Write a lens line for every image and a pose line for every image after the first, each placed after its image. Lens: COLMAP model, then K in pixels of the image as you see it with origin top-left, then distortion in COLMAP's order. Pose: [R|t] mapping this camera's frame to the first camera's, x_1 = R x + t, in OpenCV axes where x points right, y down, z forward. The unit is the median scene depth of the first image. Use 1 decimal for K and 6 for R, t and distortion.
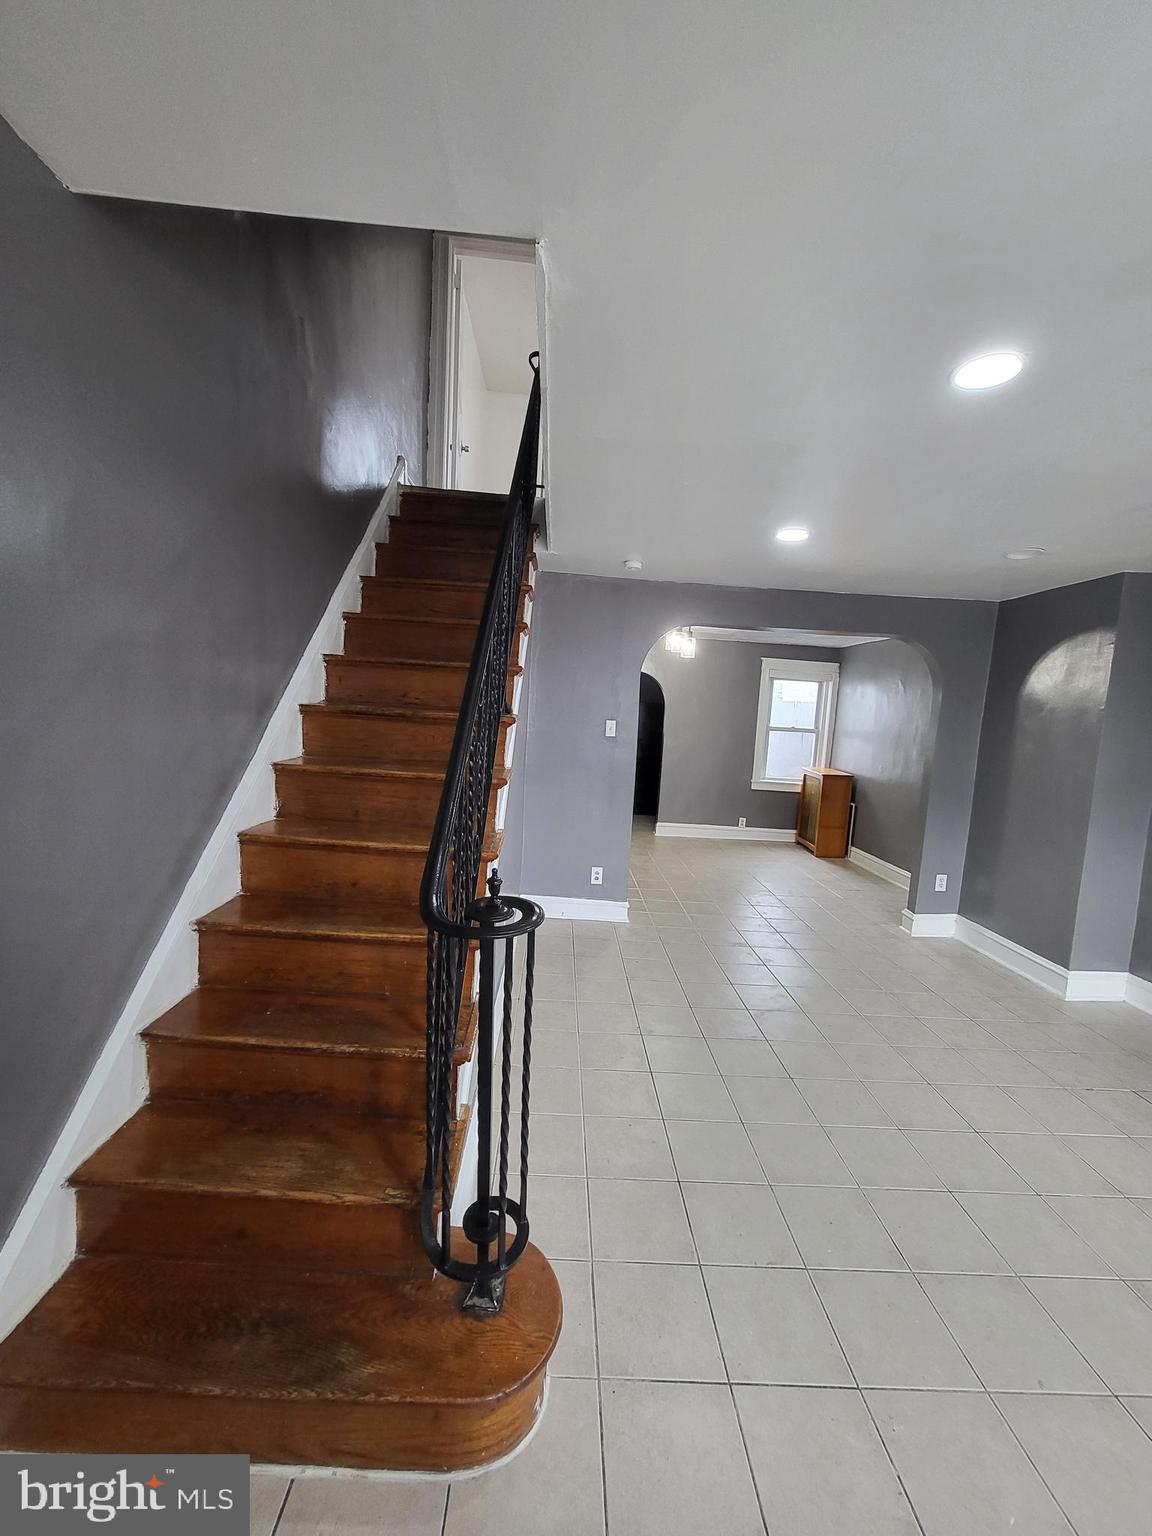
lens RADIAL K [[603.7, 0, 572.7], [0, 603.7, 774.9], [0, 0, 1]] dist [0.002776, -0.001535]
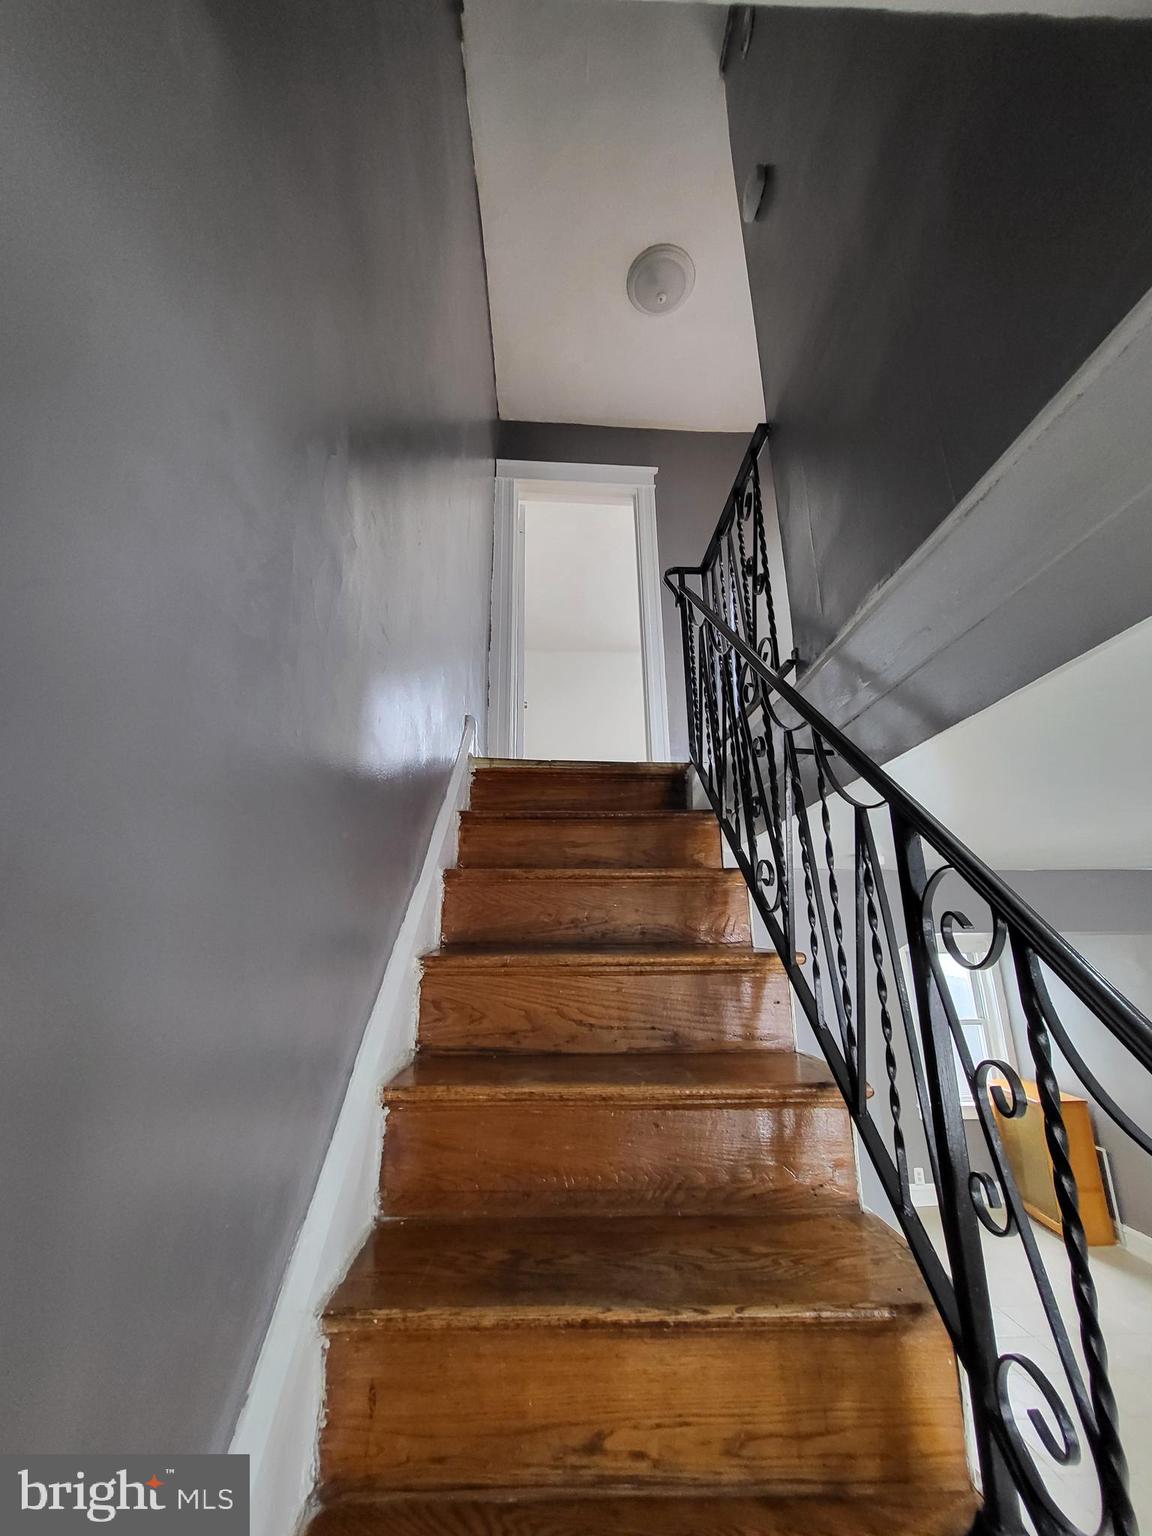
lens RADIAL K [[603.7, 0, 568.0], [0, 603.7, 775.3], [0, 0, 1]] dist [0.002776, -0.001535]
pose [[0.997954, -0.061274, 0.018241, -0.205849], [0.063646, 0.925247, -0.373988, -0.237537], [0.006039, 0.374384, 0.927254, 0.457682]]
